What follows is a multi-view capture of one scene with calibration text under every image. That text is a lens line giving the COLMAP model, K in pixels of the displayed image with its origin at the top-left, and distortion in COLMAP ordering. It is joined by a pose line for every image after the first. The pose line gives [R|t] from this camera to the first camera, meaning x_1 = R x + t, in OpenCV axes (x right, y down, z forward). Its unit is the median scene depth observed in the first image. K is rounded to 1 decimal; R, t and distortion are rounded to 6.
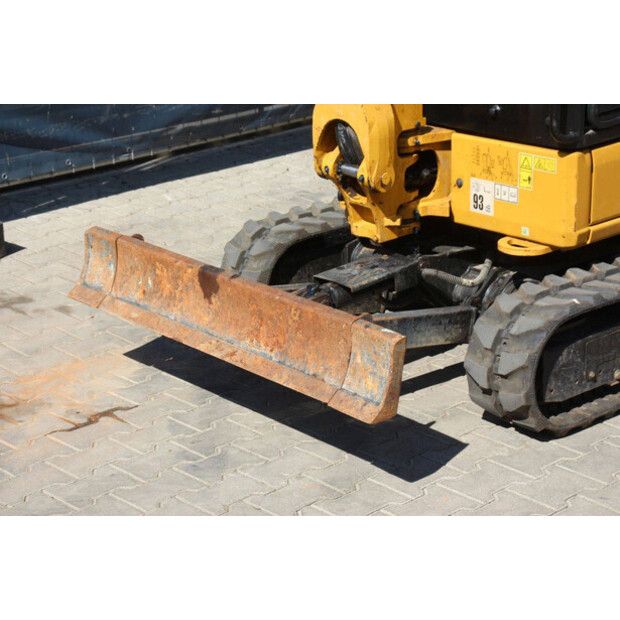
lens RADIAL K [[1436.1, 0, 310.0], [0, 1436.1, 310.0], [0, 0, 1]] dist [0.436023, 0.192903]
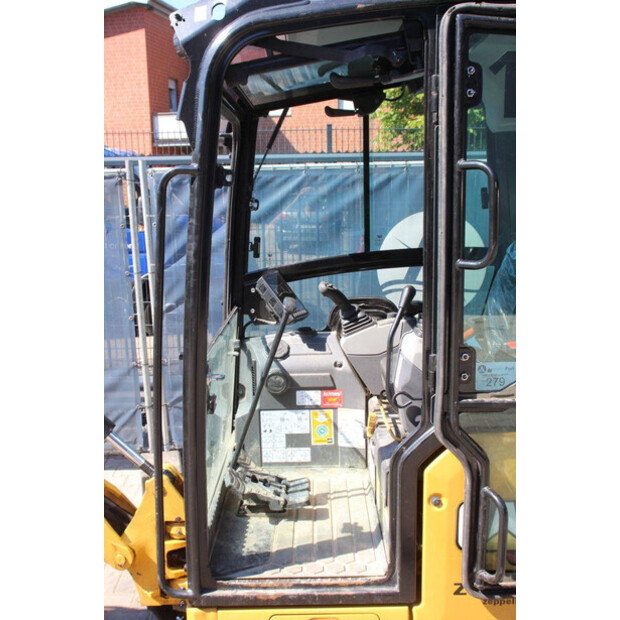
lens RADIAL K [[692.8, 0, 310.0], [0, 692.8, 310.0], [0, 0, 1]] dist [-0.015234, 0.011105]
pose [[0.746778, 0.118942, -0.654351, 0.519462], [-0.220762, 0.972425, -0.075186, -0.284041], [0.627365, 0.200604, 0.752444, 0.633833]]
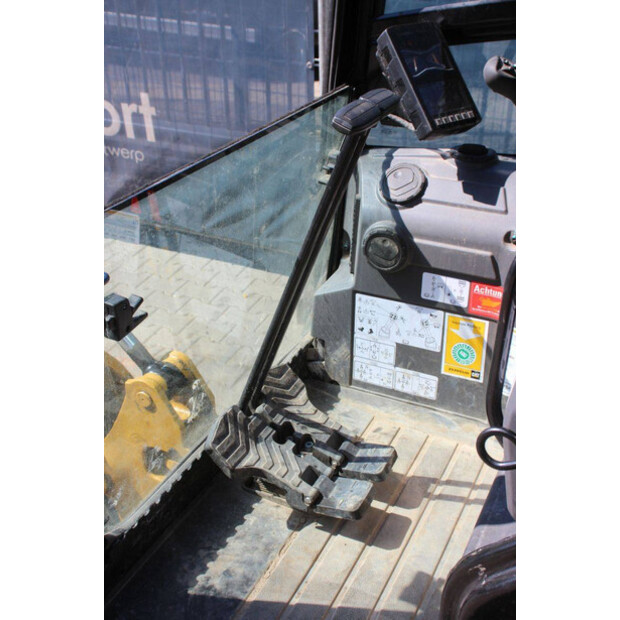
lens RADIAL K [[811.0, 0, 310.0], [0, 811.0, 310.0], [0, 0, 1]] dist [0.000252, 0.039930]
pose [[0.393776, 0.453266, -0.799681, 0.393728], [-0.324381, 0.882521, 0.340490, -0.353060], [0.860068, 0.125325, 0.494547, 0.887779]]
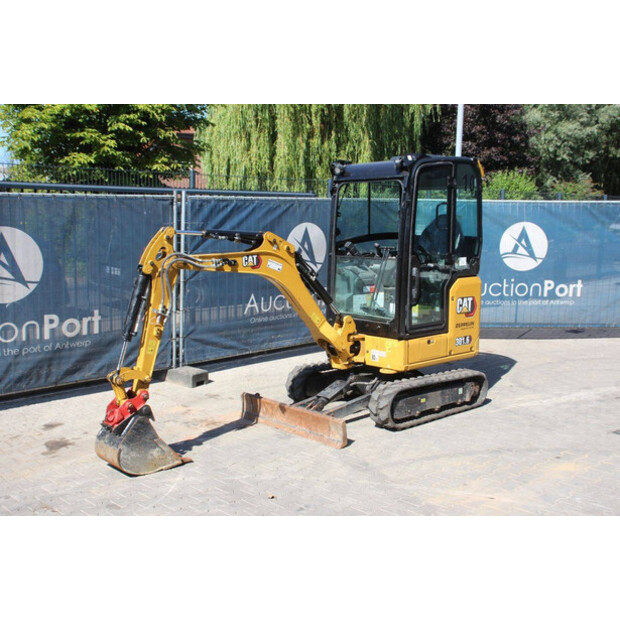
lens RADIAL K [[732.4, 0, 310.0], [0, 732.4, 310.0], [0, 0, 1]] dist [-0.031097, 0.011488]
pose [[0.999814, 0.018844, 0.004177, -0.027331], [-0.017482, 0.975835, -0.217807, 0.174100], [-0.008180, 0.217694, 0.975983, -0.549858]]
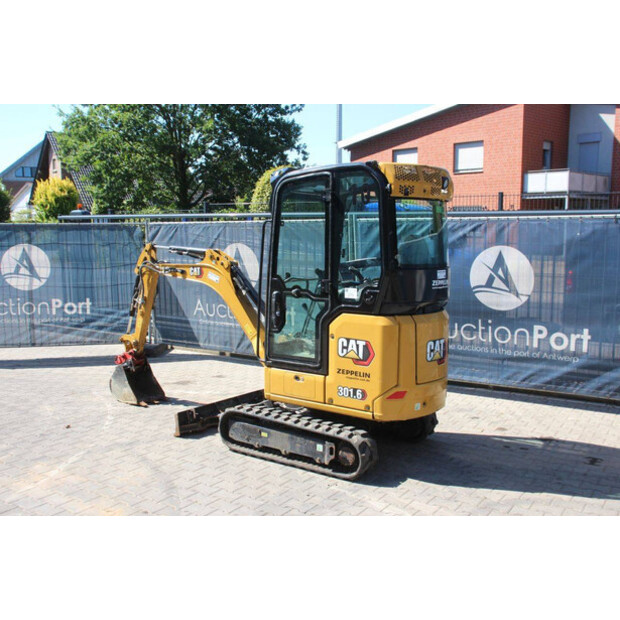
lens RADIAL K [[642.9, 0, 301.5], [0, 642.9, 296.5], [0, 0, 1]] dist [-0.129164, 0.188128]
pose [[0.222744, 0.110829, -0.968557, 1.434824], [-0.340476, 0.939799, 0.029237, -0.300497], [0.913488, 0.323258, 0.247070, 0.679632]]
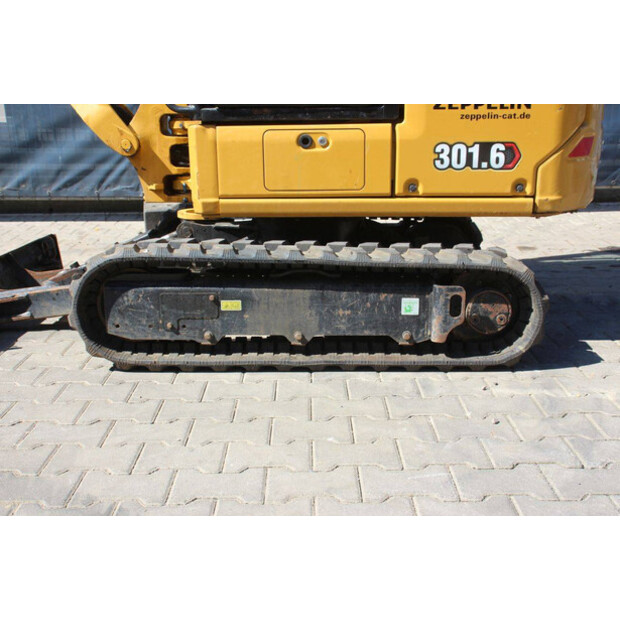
lens RADIAL K [[811.0, 0, 310.0], [0, 811.0, 310.0], [0, 0, 1]] dist [0.000252, 0.039930]
pose [[0.721216, 0.189003, -0.666427, 0.665447], [-0.237750, 0.971157, 0.018129, -0.003121], [0.650632, 0.145368, 0.745350, 0.606039]]
